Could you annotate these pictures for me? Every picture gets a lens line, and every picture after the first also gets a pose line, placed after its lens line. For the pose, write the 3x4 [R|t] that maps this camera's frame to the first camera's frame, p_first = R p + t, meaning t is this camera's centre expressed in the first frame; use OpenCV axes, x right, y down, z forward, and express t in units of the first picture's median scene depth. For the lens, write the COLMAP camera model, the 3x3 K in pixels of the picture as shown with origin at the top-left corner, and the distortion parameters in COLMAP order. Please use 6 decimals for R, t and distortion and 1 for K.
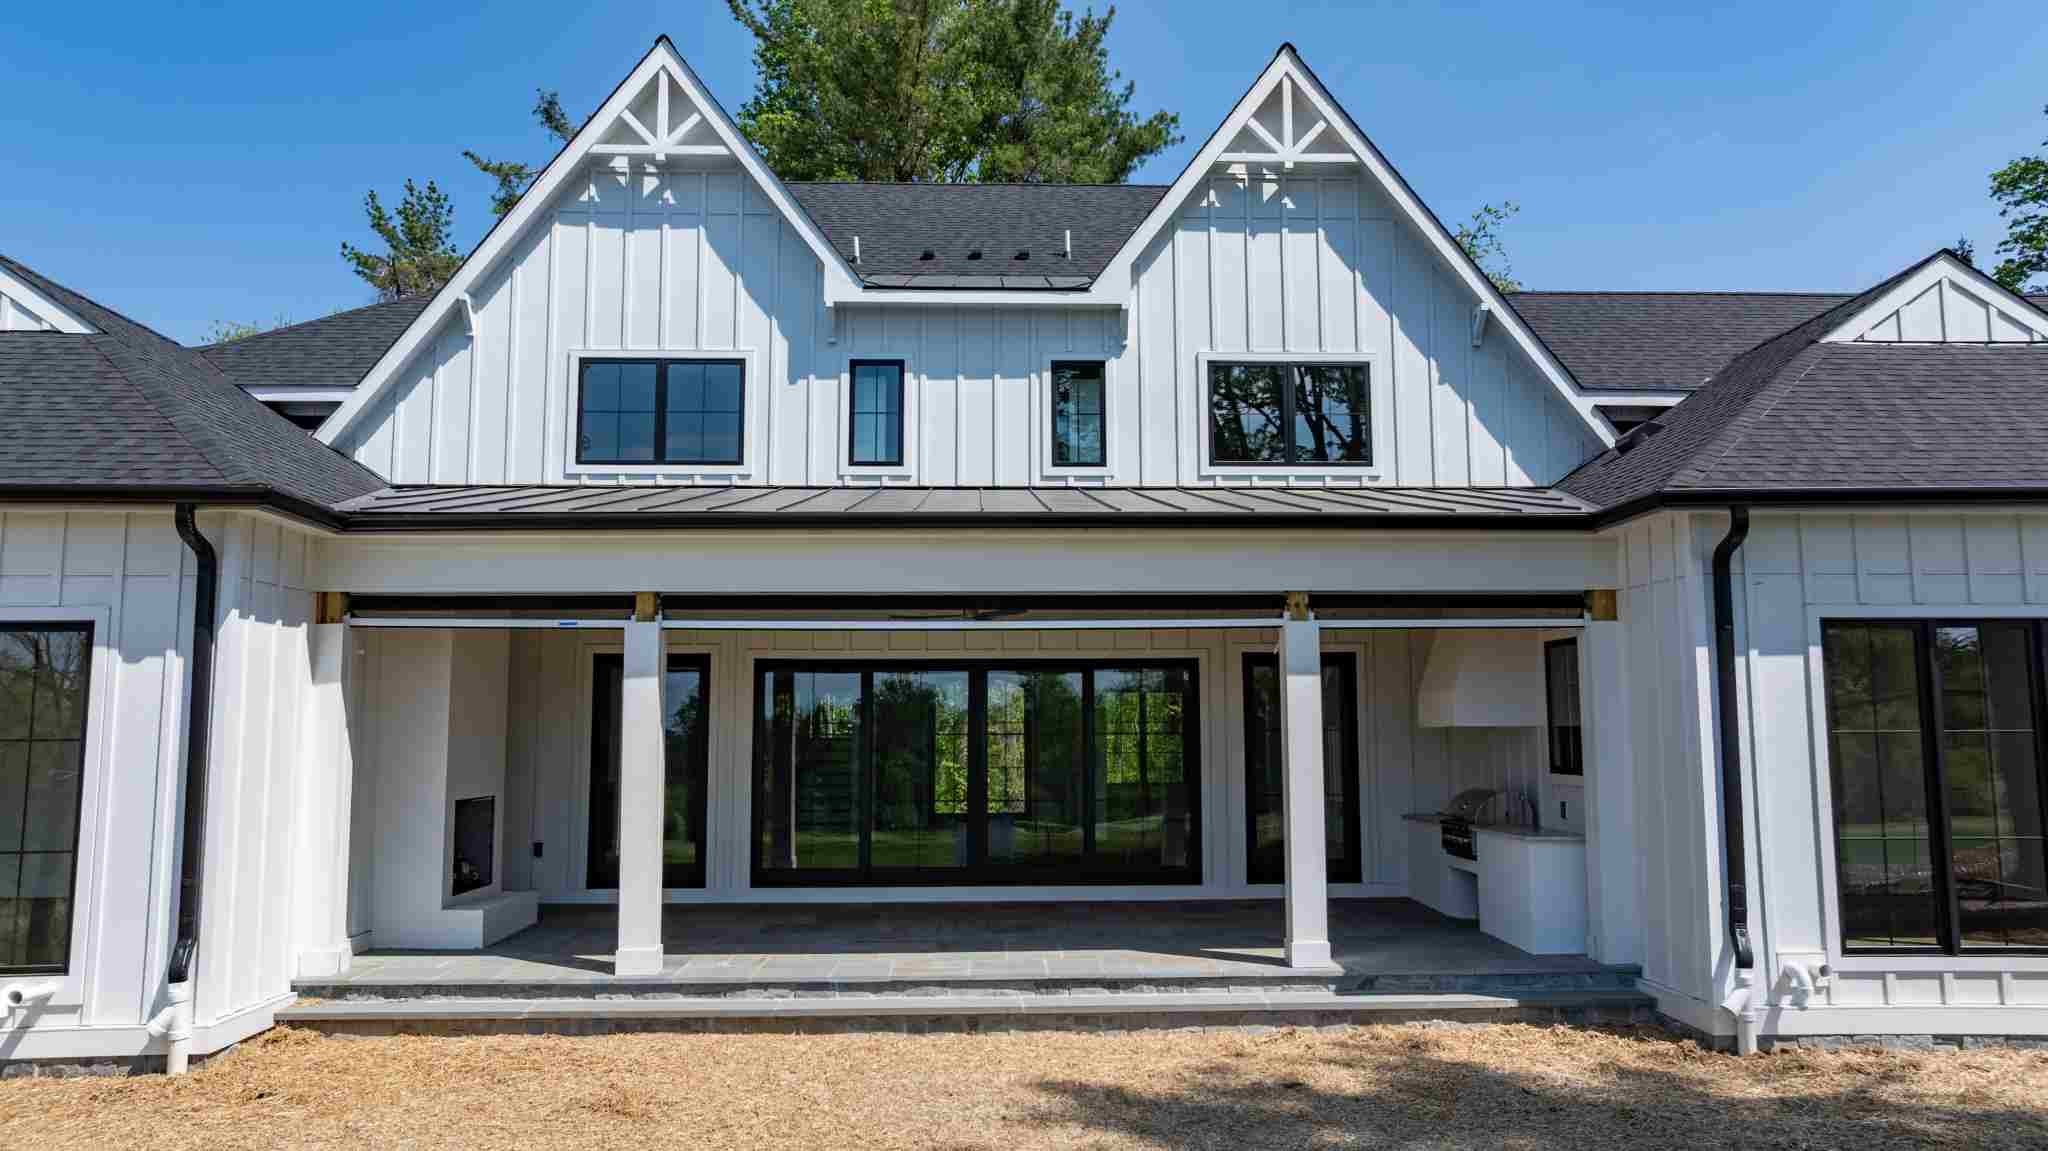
lens RADIAL K [[1485.1, 0, 1026.1], [0, 1485.1, 591.3], [0, 0, 1]] dist [0.003380, 0.002021]
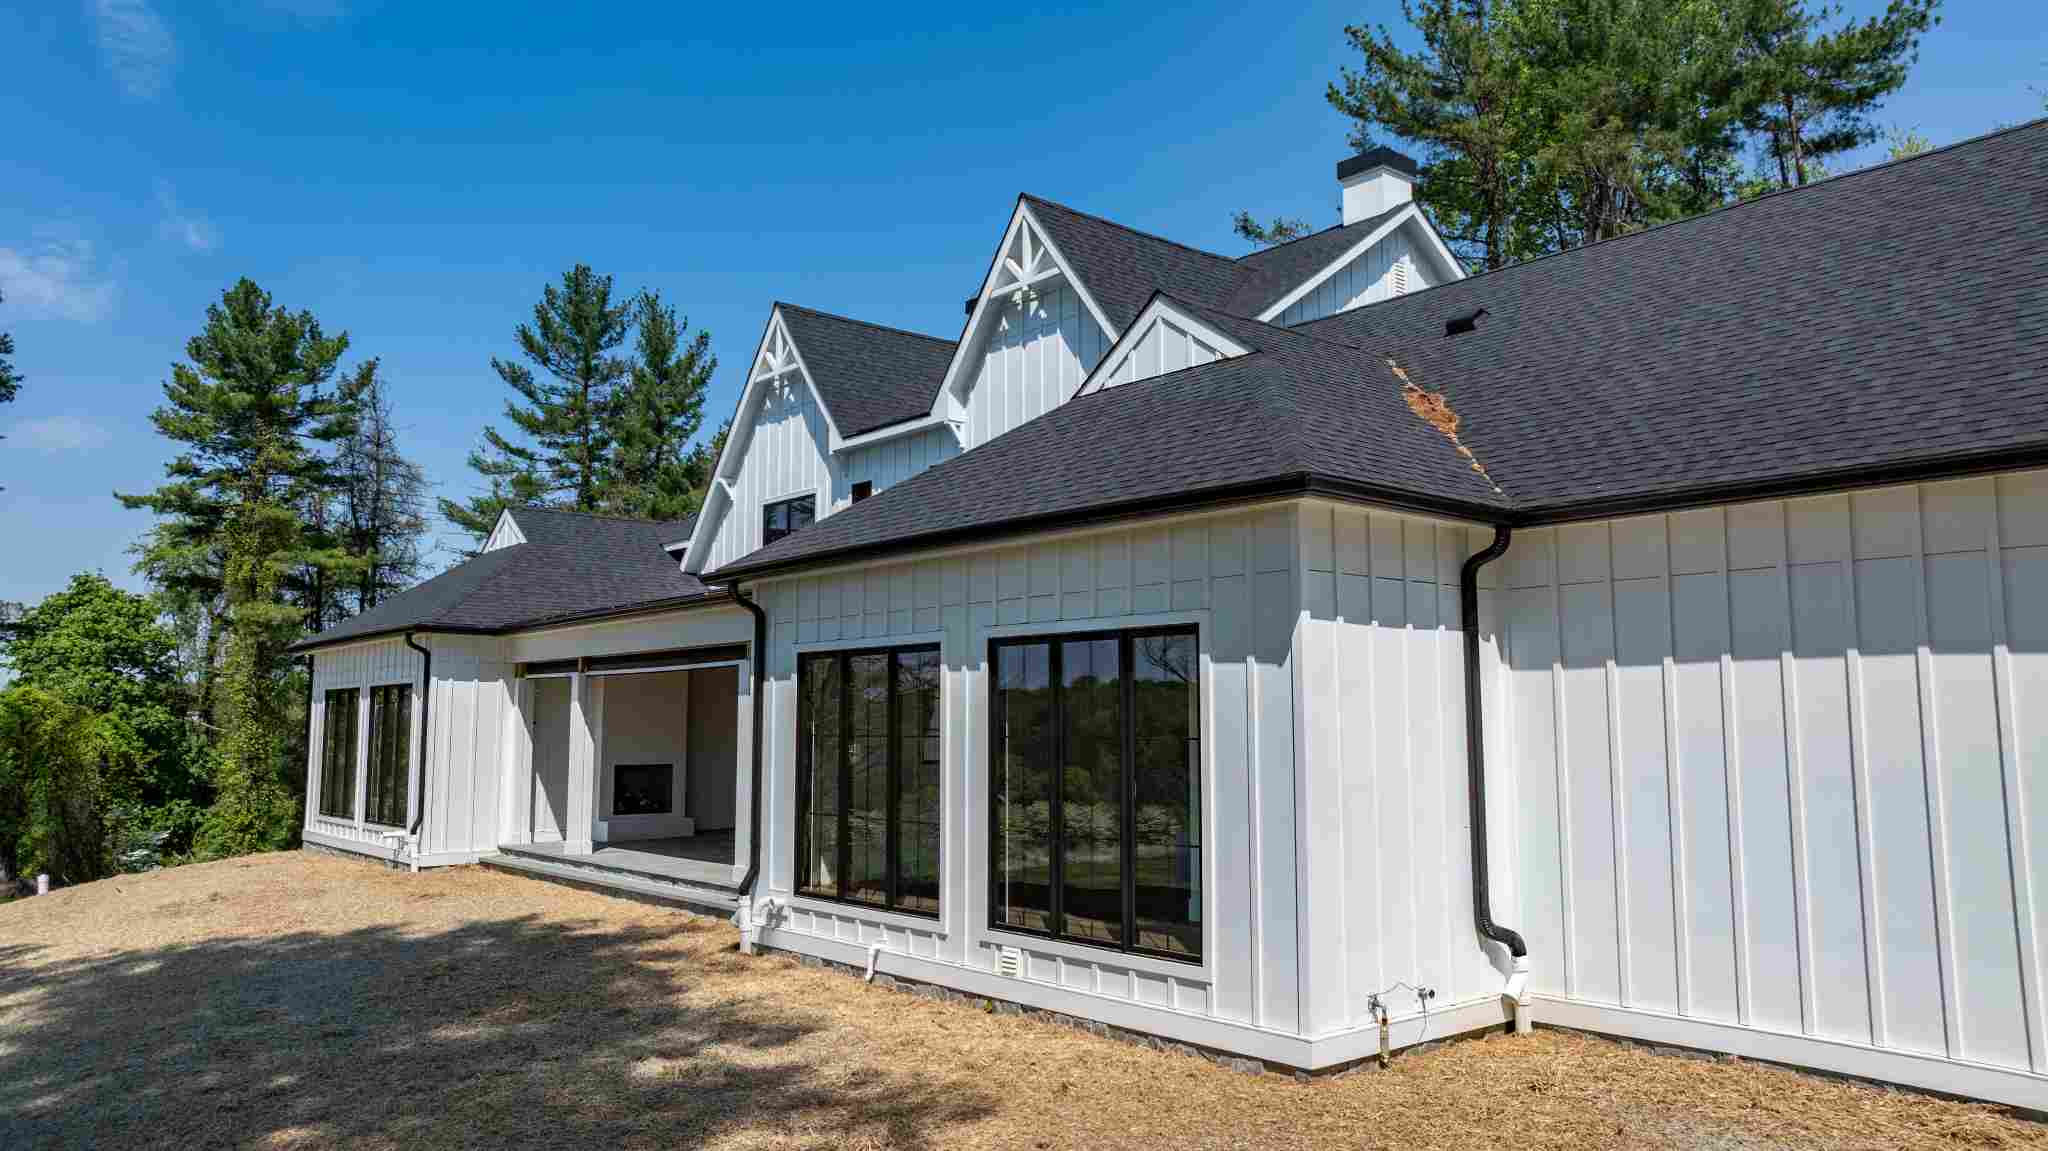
lens RADIAL K [[1429.4, 0, 1027.7], [0, 1429.4, 573.7], [0, 0, 1]] dist [-0.012999, 0.036026]
pose [[0.617828, -0.080250, -0.782207, 1.133618], [0.077274, 0.996160, -0.041165, 0.010054], [0.782507, -0.035011, 0.621657, 0.226325]]
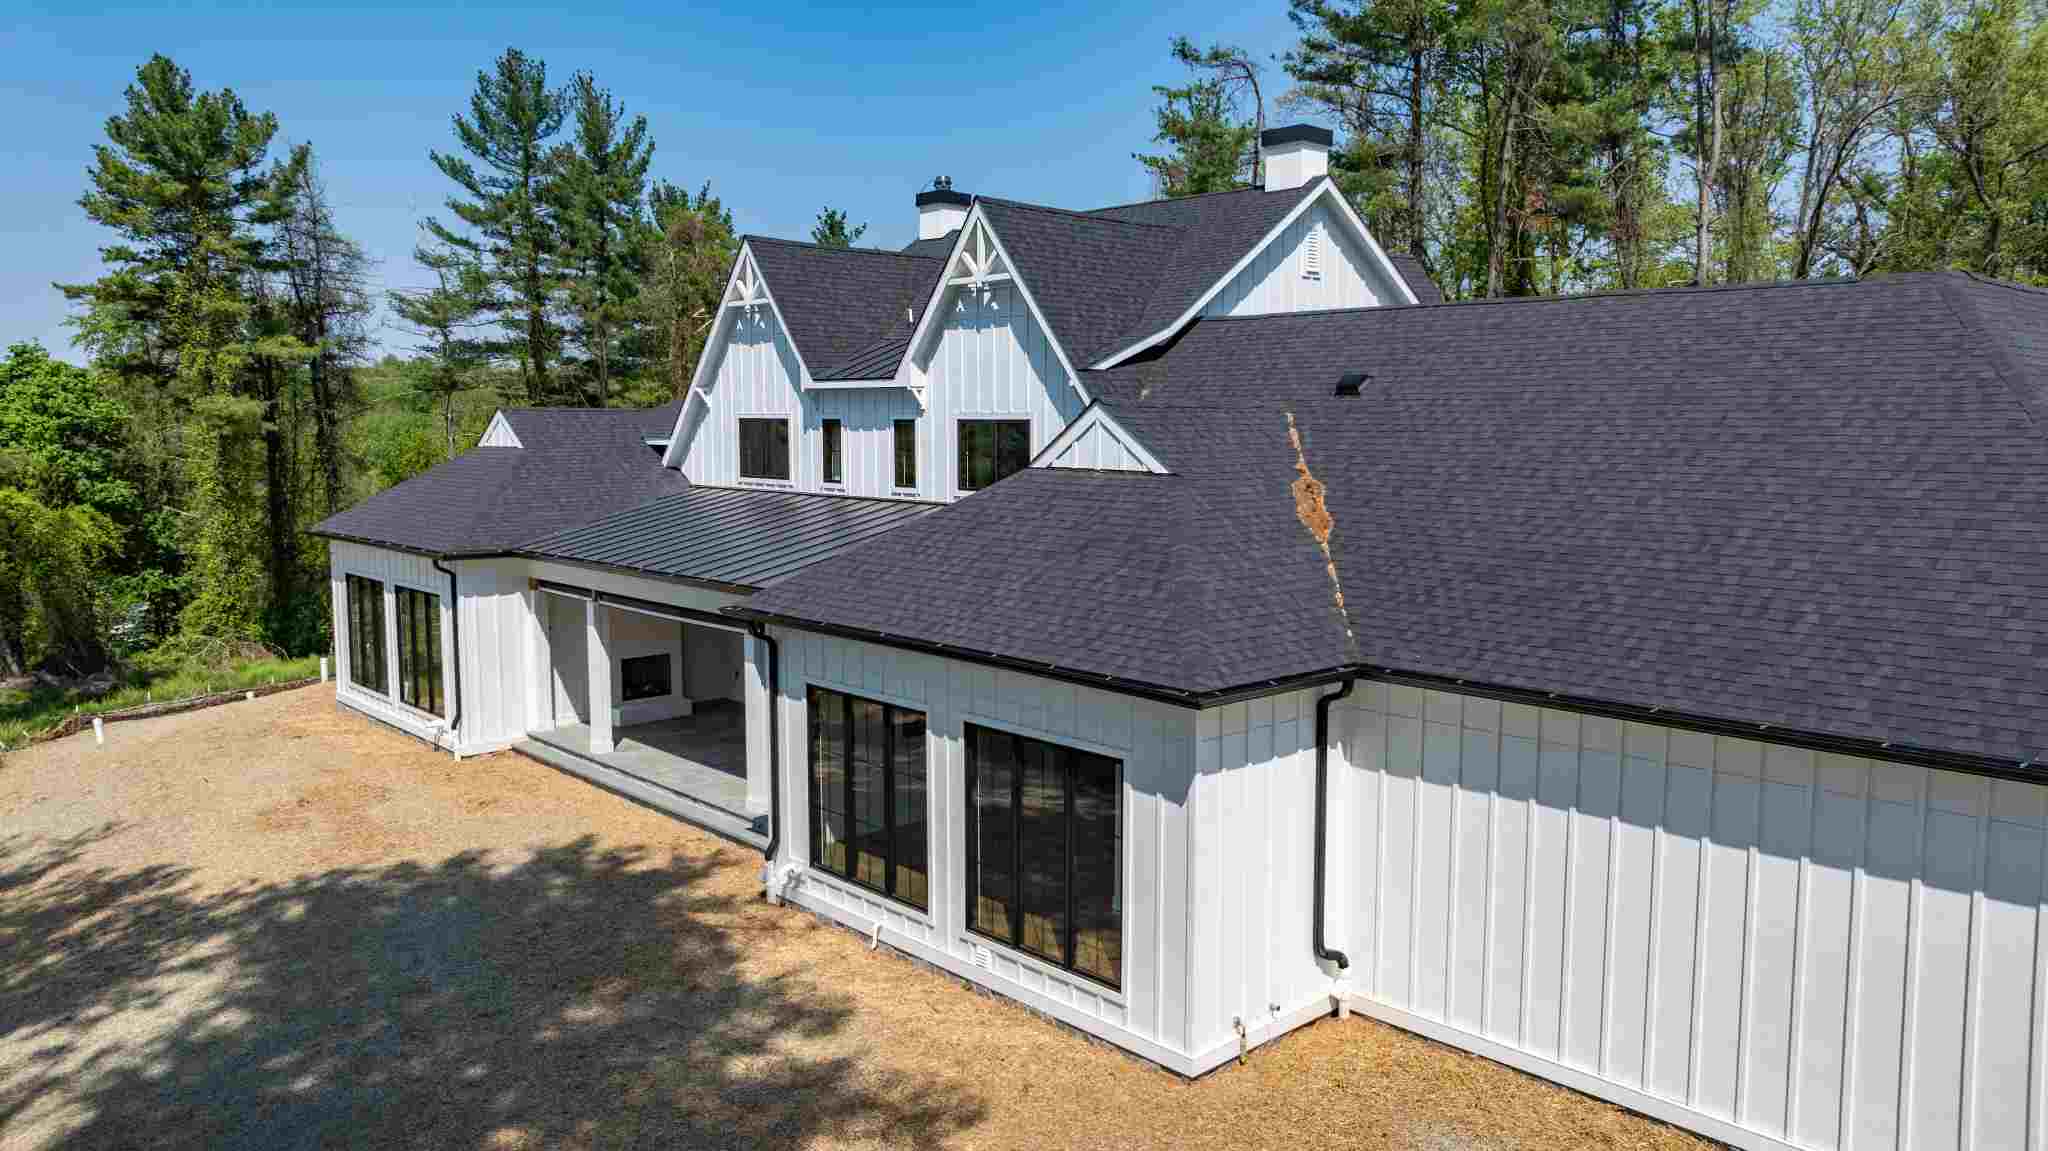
lens RADIAL K [[1429.4, 0, 1027.6], [0, 1429.4, 567.3], [0, 0, 1]] dist [-0.012999, 0.036026]
pose [[0.654318, 0.083693, -0.751574, 1.288563], [0.074110, 0.981976, 0.173870, -0.256755], [0.752580, -0.169466, 0.636322, 0.101427]]
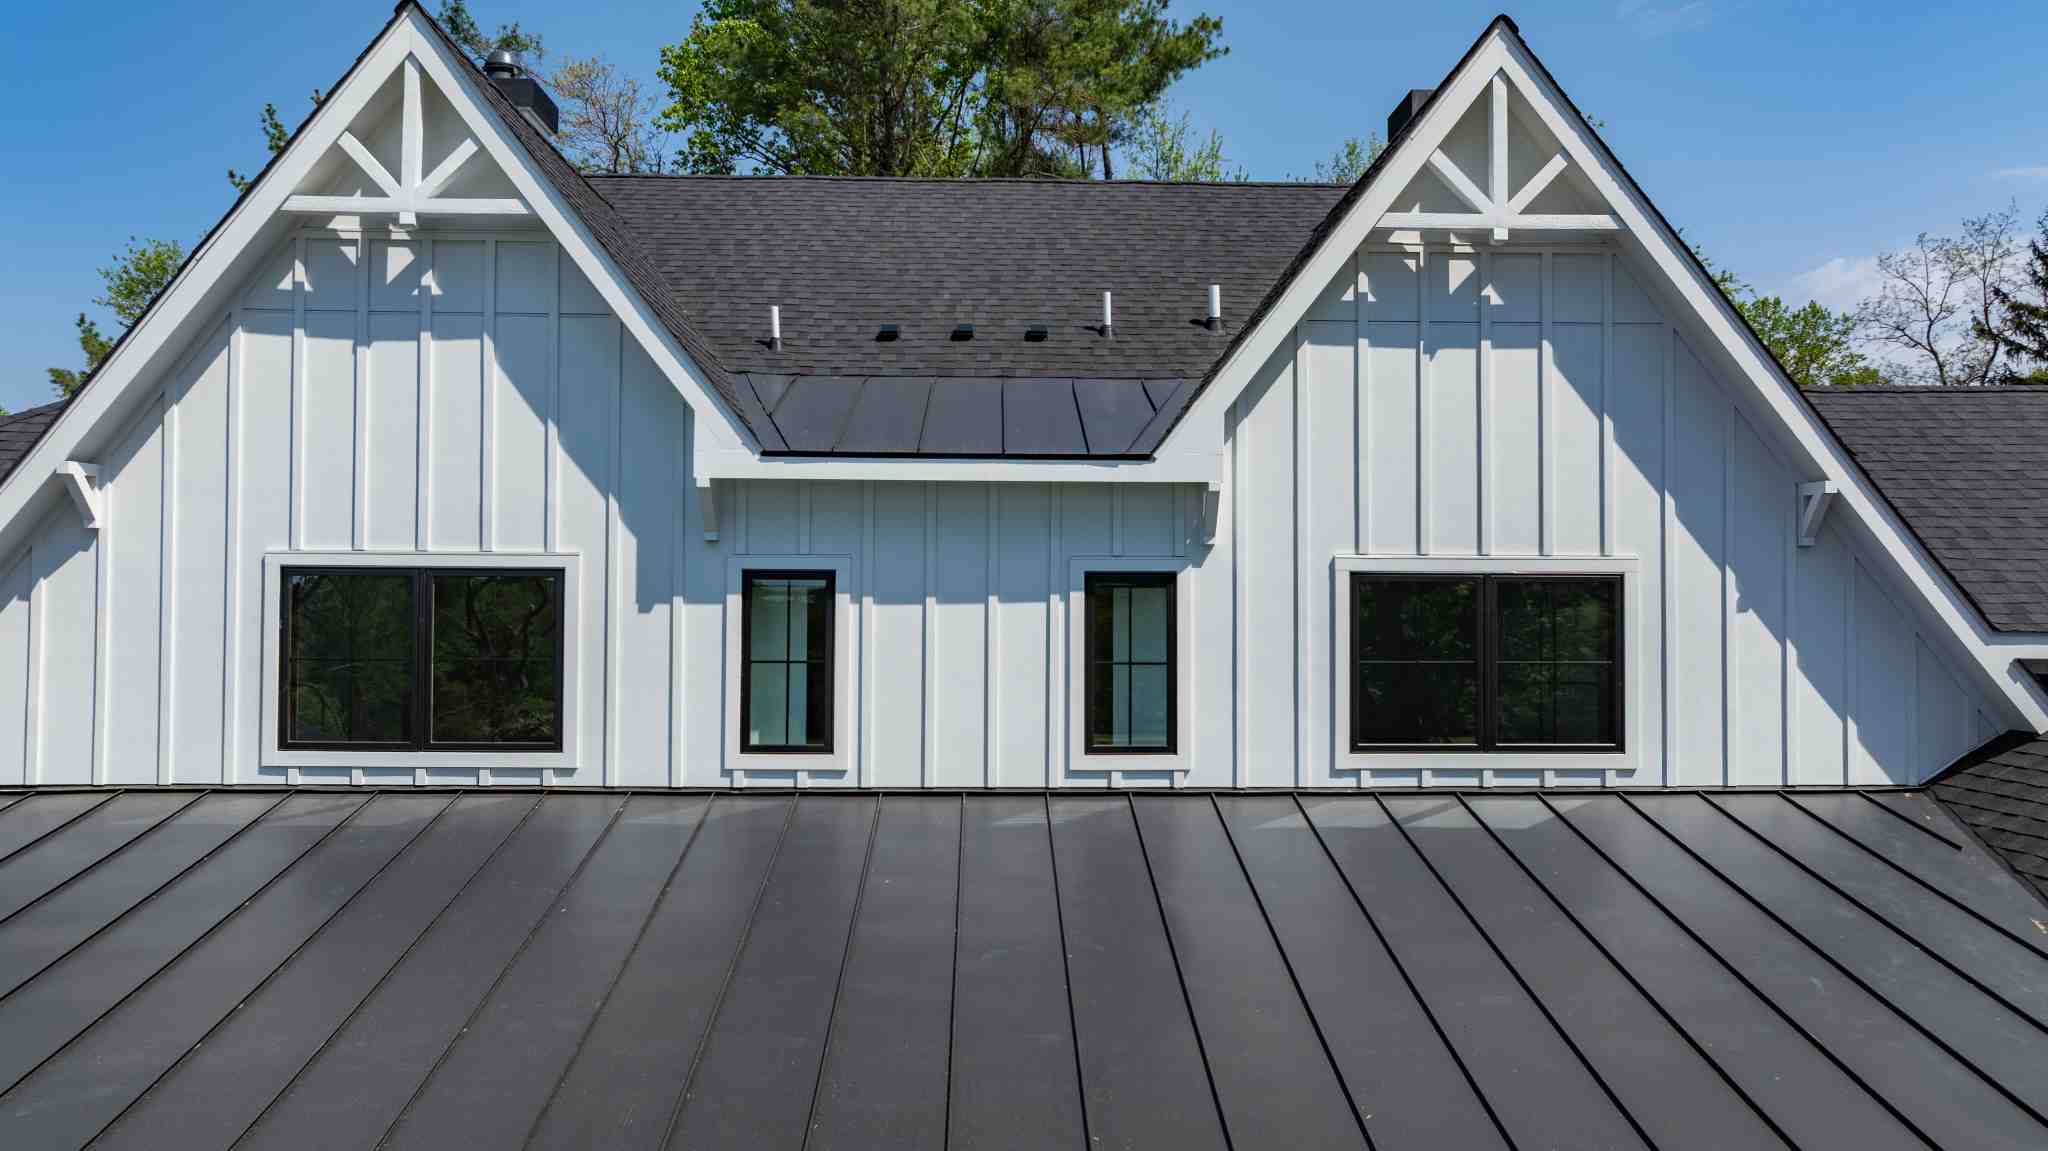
lens RADIAL K [[1429.4, 0, 1025.3], [0, 1429.4, 576.1], [0, 0, 1]] dist [-0.012999, 0.036026]
pose [[0.999948, 0.008076, -0.006190, -0.003311], [-0.007493, 0.996002, 0.089013, -0.204456], [0.006884, -0.088962, 0.996011, 0.437485]]
